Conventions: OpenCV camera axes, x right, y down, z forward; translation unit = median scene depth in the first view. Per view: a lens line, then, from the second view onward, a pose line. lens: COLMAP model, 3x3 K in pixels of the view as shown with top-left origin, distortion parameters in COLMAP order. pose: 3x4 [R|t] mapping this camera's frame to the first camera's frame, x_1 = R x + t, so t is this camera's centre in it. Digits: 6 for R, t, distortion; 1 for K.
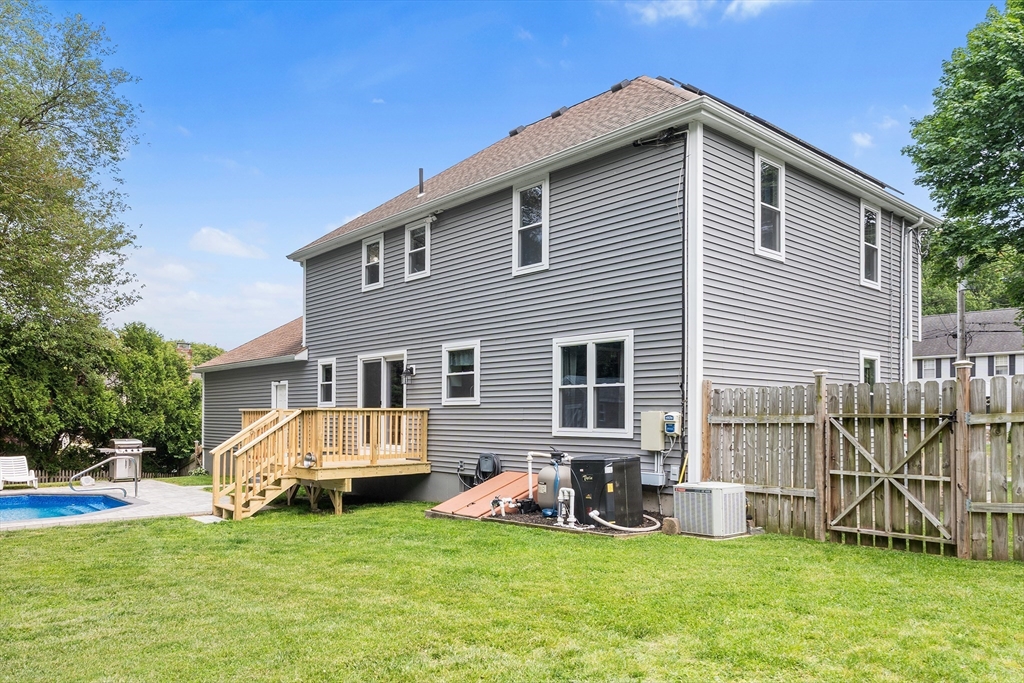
lens RADIAL K [[721.8, 0, 512.0], [0, 721.8, 409.8], [0, 0, 1]] dist [-0.000325, 0.000759]
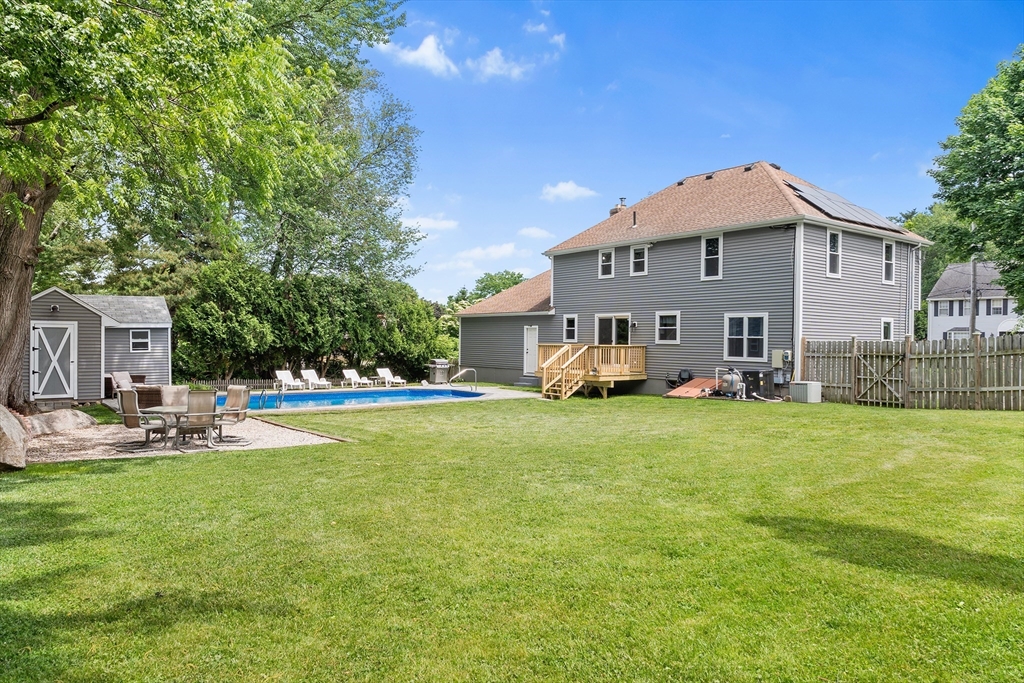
lens RADIAL K [[702.5, 0, 512.0], [0, 702.5, 341.5], [0, 0, 1]] dist [-0.002520, 0.001551]
pose [[0.996337, 0.009984, -0.084928, -0.381468], [-0.009017, 0.999890, 0.011766, -0.037118], [0.085037, -0.010957, 0.996318, -1.067132]]
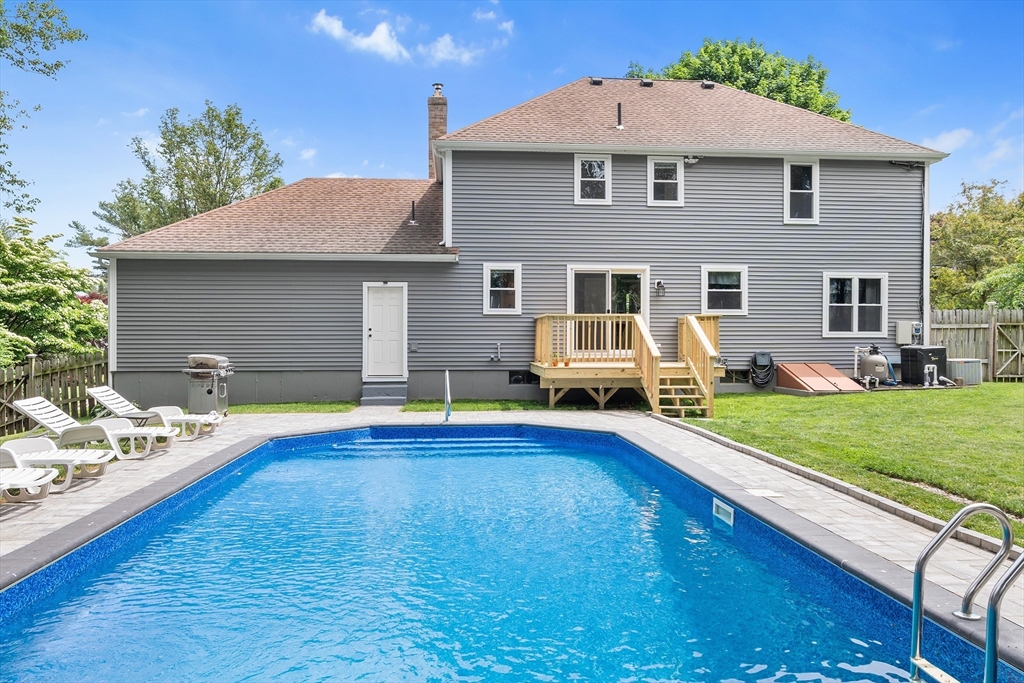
lens RADIAL K [[721.8, 0, 512.0], [0, 721.8, 341.5], [0, 0, 1]] dist [-0.003321, -0.001340]
pose [[0.596960, -0.003948, 0.802261, -1.534761], [-0.006161, 0.999936, 0.009505, 0.034776], [-0.802247, -0.010617, 0.596898, 0.631732]]
